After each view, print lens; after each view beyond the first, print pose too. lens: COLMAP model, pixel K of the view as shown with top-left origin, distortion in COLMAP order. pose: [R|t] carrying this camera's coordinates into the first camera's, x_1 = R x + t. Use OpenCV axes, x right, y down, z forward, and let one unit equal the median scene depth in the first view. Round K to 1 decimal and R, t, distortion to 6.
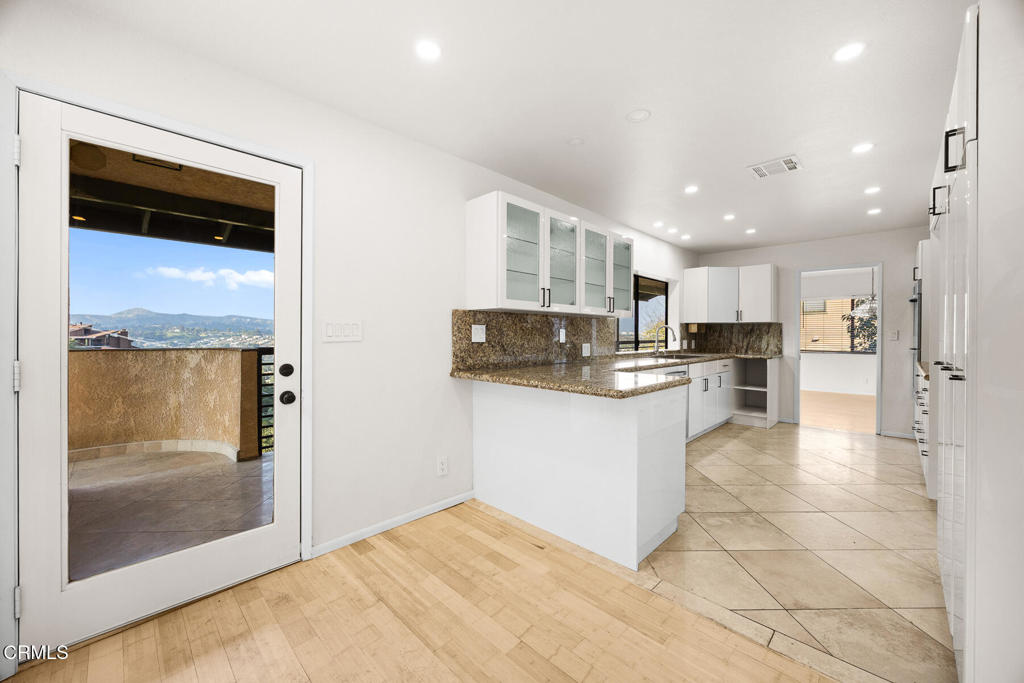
lens RADIAL K [[394.7, 0, 512.0], [0, 394.7, 341.5], [0, 0, 1]] dist [-0.002899, -0.000189]
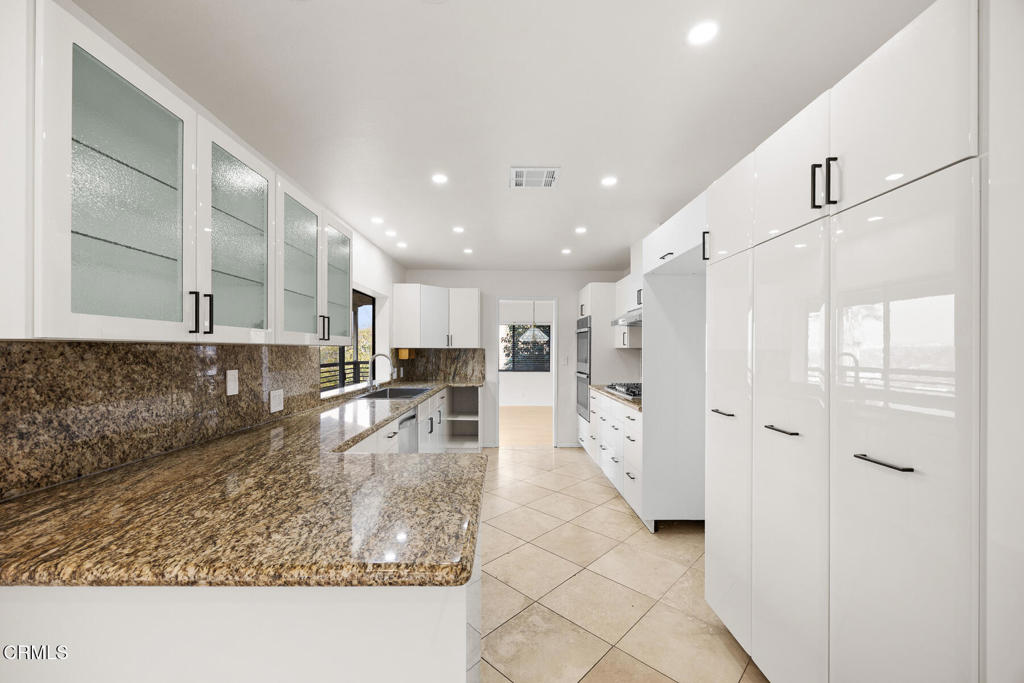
lens RADIAL K [[403.7, 0, 509.0], [0, 403.7, 351.7], [0, 0, 1]] dist [-0.002582, -0.000038]
pose [[0.708665, -0.003628, 0.705536, 0.005583], [0.011070, 0.999921, -0.005977, -0.037935], [-0.705458, 0.012046, 0.708649, 0.267261]]
